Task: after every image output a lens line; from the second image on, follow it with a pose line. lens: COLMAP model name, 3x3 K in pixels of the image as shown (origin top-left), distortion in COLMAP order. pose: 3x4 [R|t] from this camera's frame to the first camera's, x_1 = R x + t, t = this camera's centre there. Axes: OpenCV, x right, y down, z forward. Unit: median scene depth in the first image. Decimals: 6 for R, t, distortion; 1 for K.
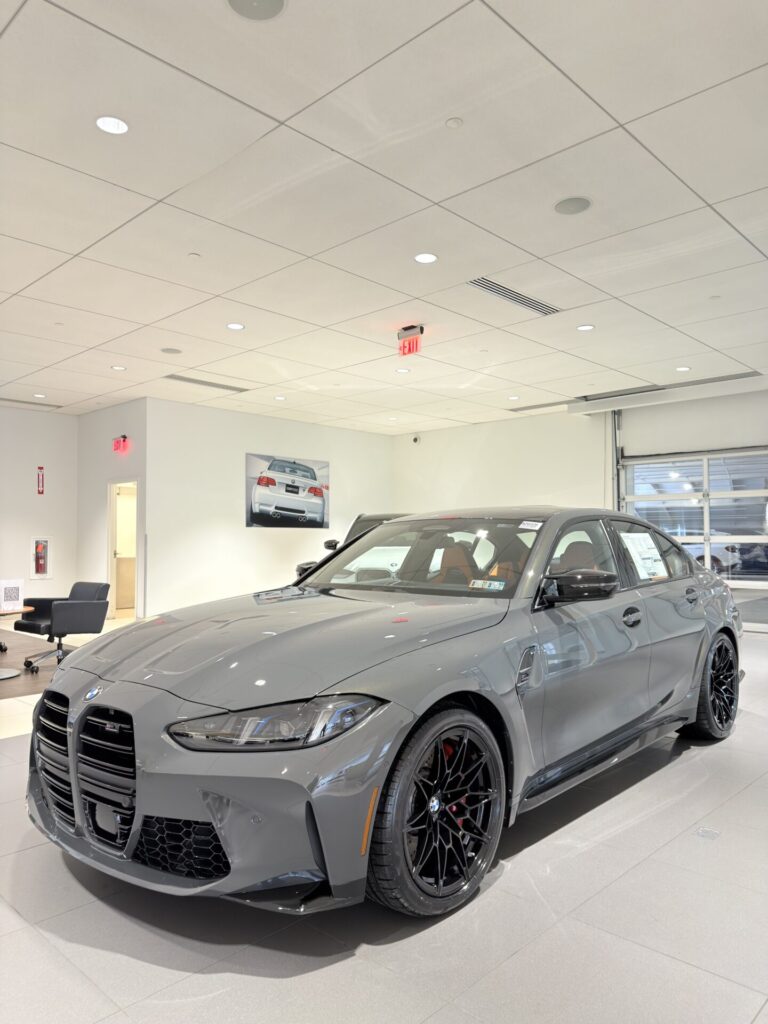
lens RADIAL K [[713.7, 0, 383.4], [0, 713.7, 510.5], [0, 0, 1]] dist [-0.004763, -0.005188]
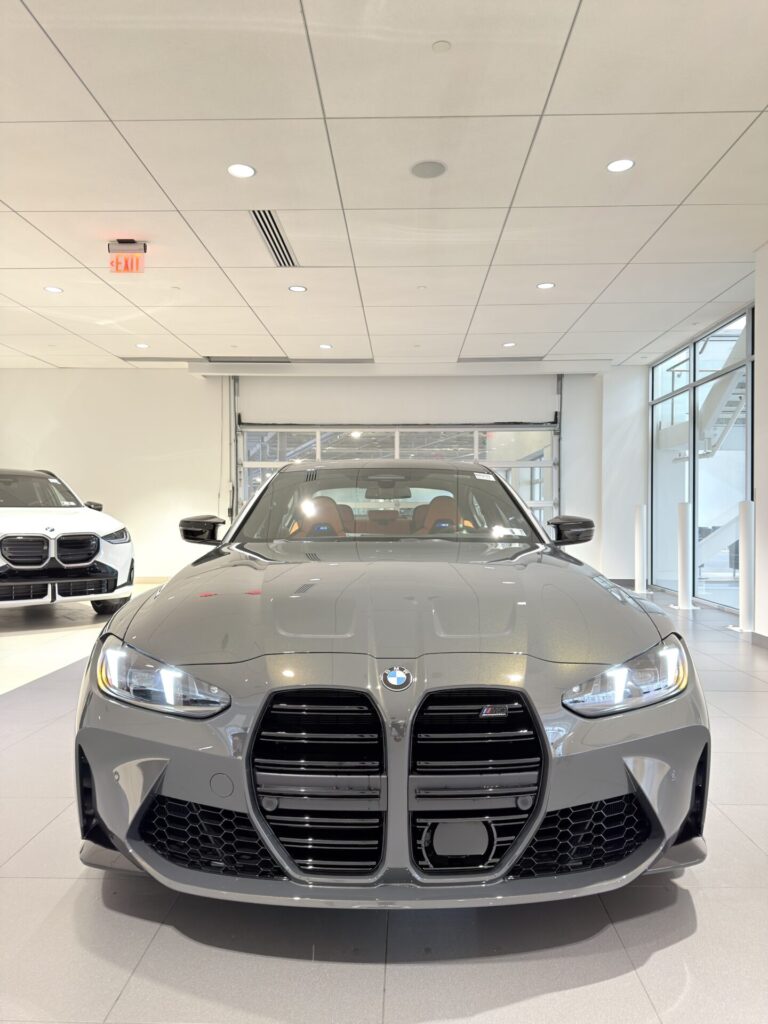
lens RADIAL K [[713.7, 0, 385.0], [0, 713.7, 515.2], [0, 0, 1]] dist [-0.004763, -0.005188]
pose [[0.735802, 0.010886, 0.677109, -0.237157], [-0.041554, 0.998712, 0.029099, 0.020784], [-0.675920, -0.049548, 0.735307, 0.133434]]
